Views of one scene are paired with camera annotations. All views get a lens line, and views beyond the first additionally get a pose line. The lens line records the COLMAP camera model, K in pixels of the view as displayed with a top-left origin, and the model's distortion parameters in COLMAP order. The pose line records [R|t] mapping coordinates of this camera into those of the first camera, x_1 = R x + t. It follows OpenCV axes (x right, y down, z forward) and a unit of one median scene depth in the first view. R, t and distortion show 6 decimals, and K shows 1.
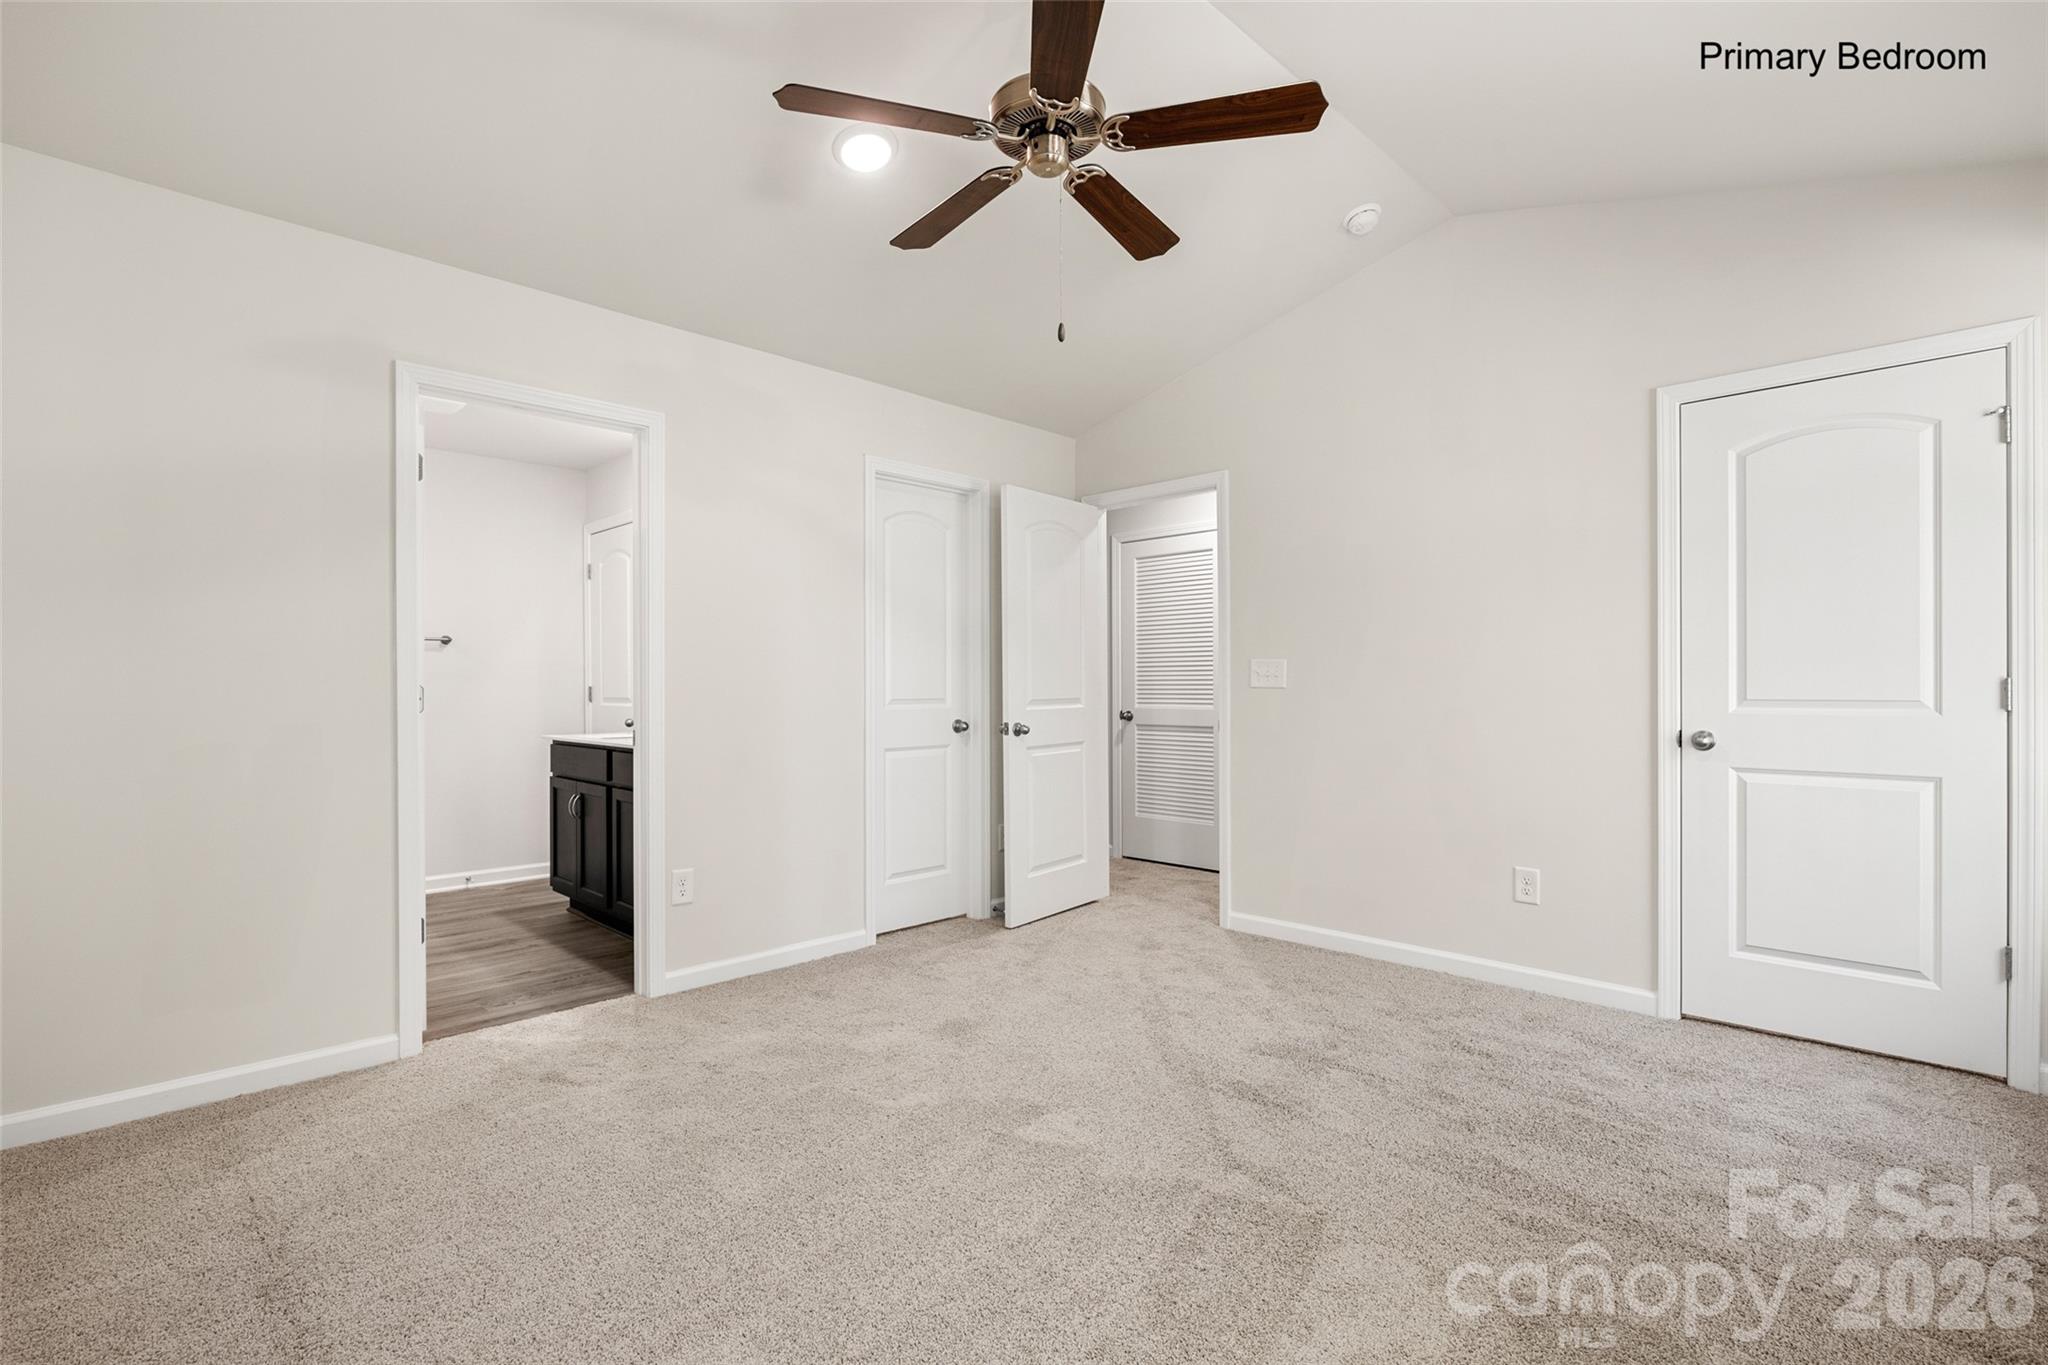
lens RADIAL K [[970.9, 0, 1011.1], [0, 970.9, 688.6], [0, 0, 1]] dist [0.002421, -0.002096]
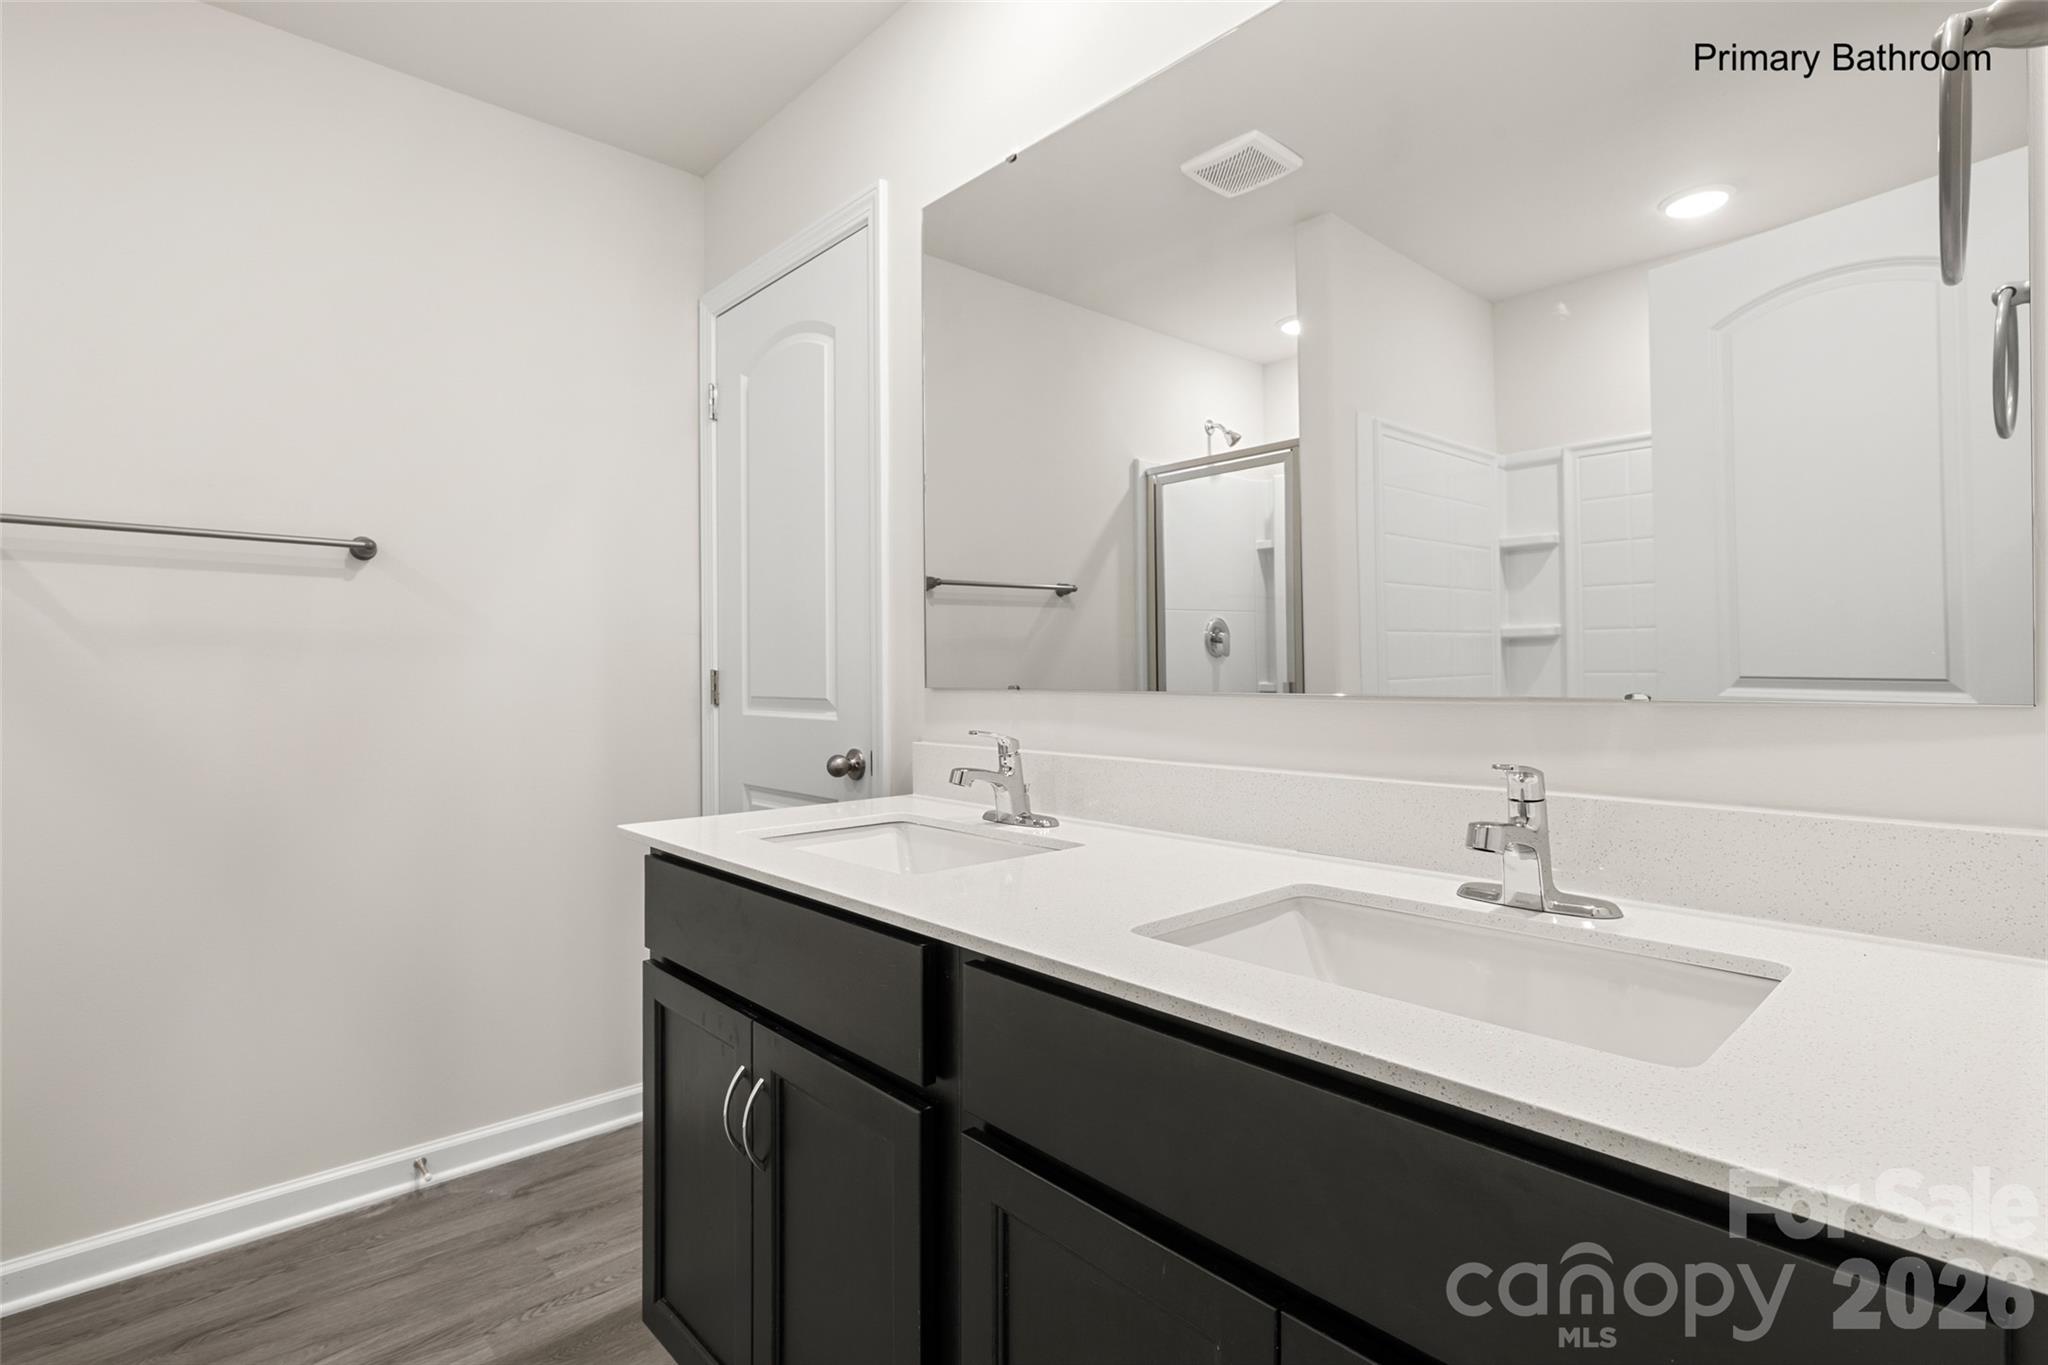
lens RADIAL K [[970.9, 0, 1017.1], [0, 970.9, 696.1], [0, 0, 1]] dist [0.002421, -0.002096]
pose [[0.999425, 0.000428, -0.033894, -0.308154], [-0.000313, 0.999994, 0.003415, 0.007466], [0.033895, -0.003403, 0.999420, 0.622655]]
